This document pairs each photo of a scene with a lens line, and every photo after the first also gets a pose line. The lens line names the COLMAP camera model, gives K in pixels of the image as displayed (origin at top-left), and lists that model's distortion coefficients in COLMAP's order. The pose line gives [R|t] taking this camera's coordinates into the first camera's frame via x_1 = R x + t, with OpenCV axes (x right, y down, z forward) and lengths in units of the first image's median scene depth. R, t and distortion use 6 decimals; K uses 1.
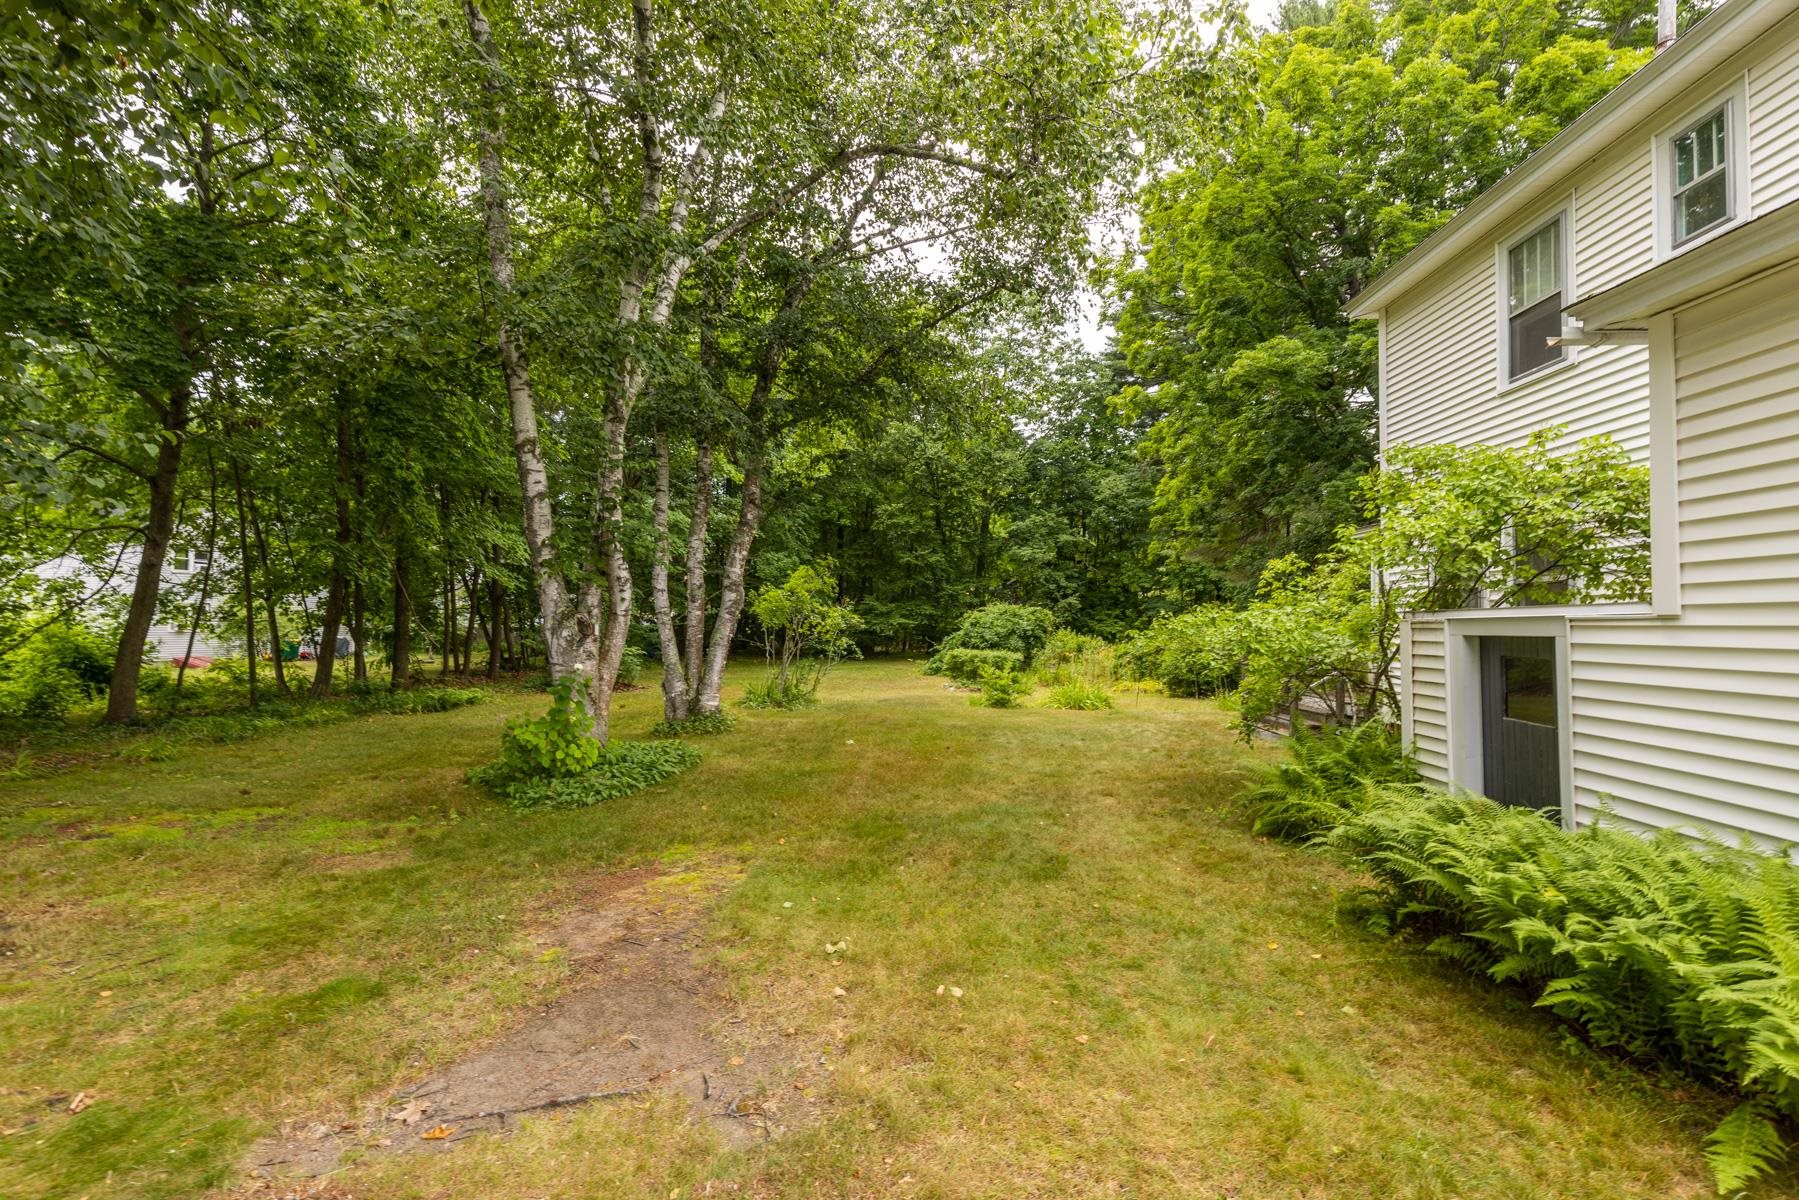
lens RADIAL K [[857.6, 0, 917.6], [0, 857.6, 570.2], [0, 0, 1]] dist [0.003018, -0.000884]
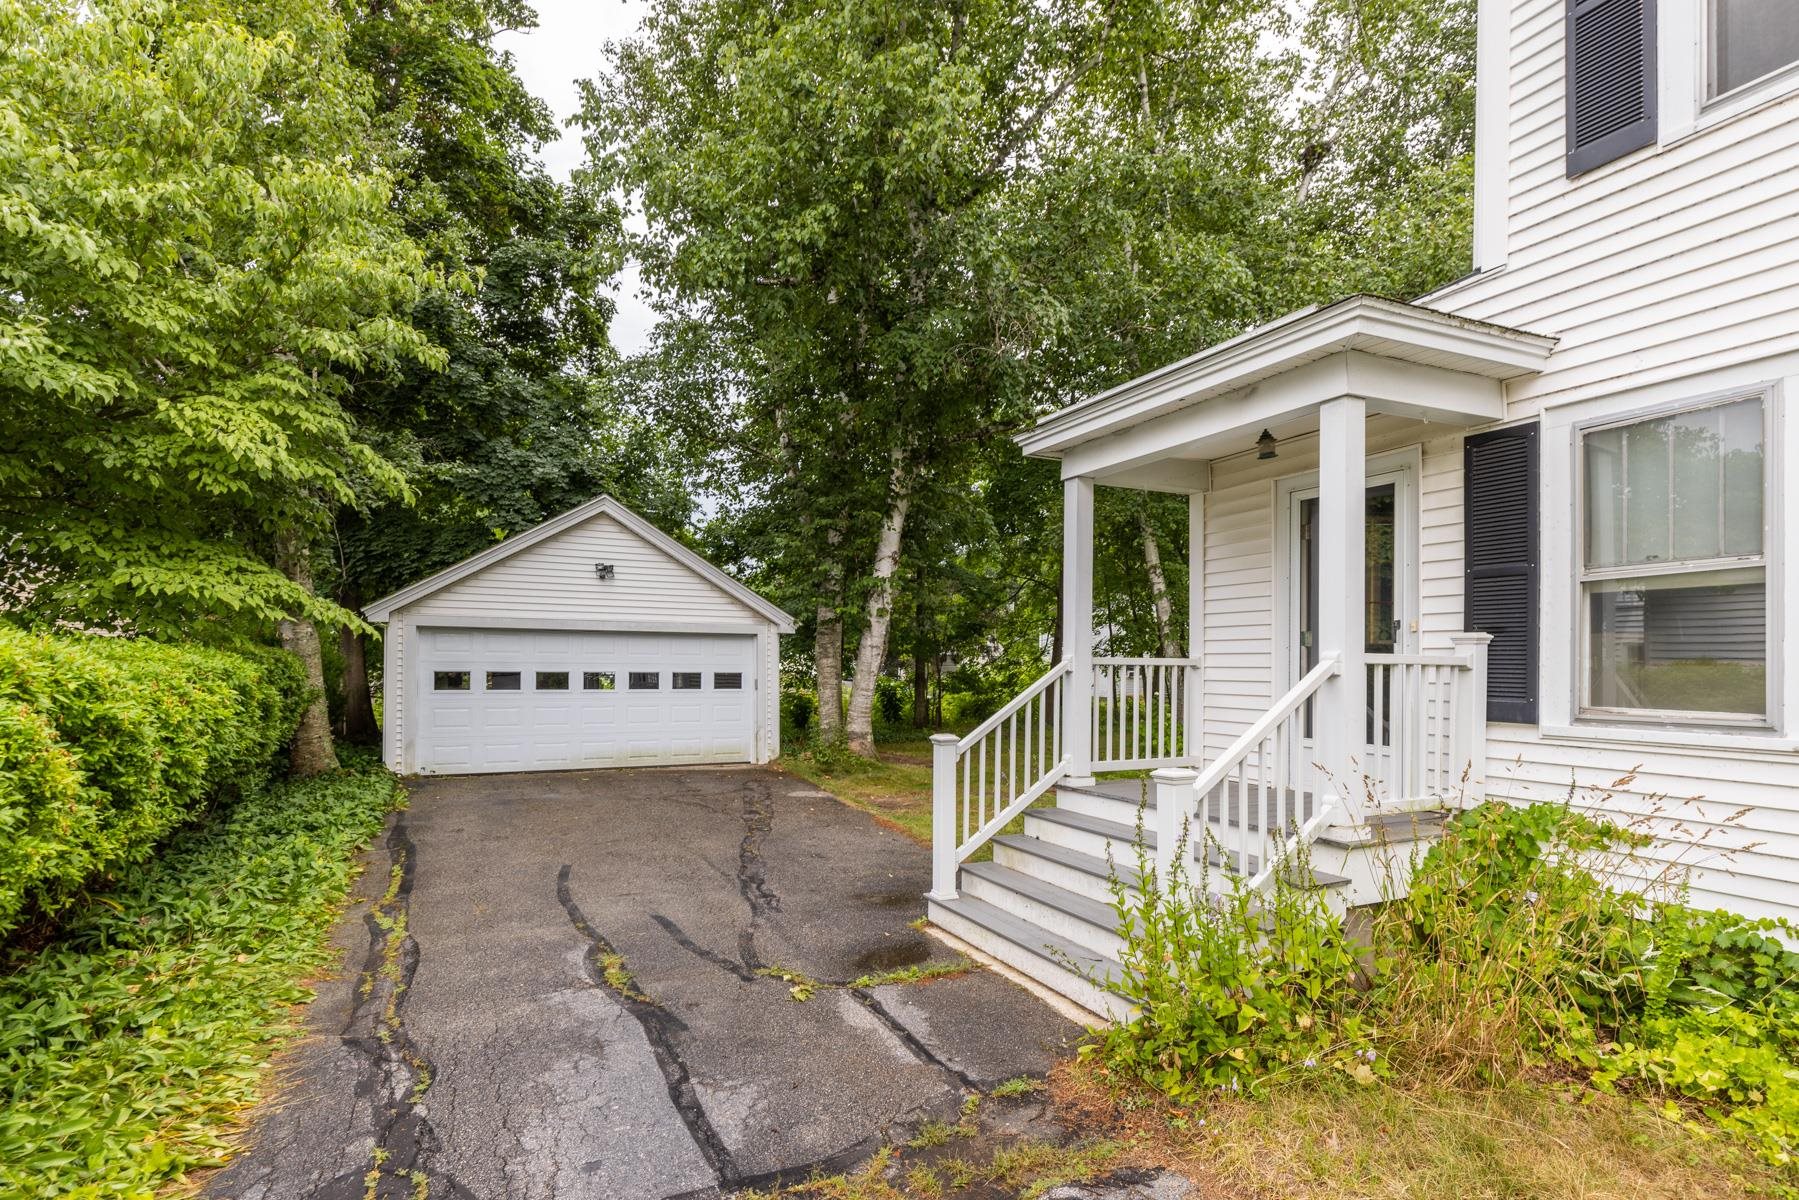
lens RADIAL K [[938.7, 0, 889.4], [0, 938.7, 653.4], [0, 0, 1]] dist [-0.002318, -0.001337]
pose [[0.479421, -0.018375, -0.877393, 0.713429], [0.040366, 0.999184, 0.001130, 0.003182], [0.876656, -0.035958, 0.479771, -0.300490]]
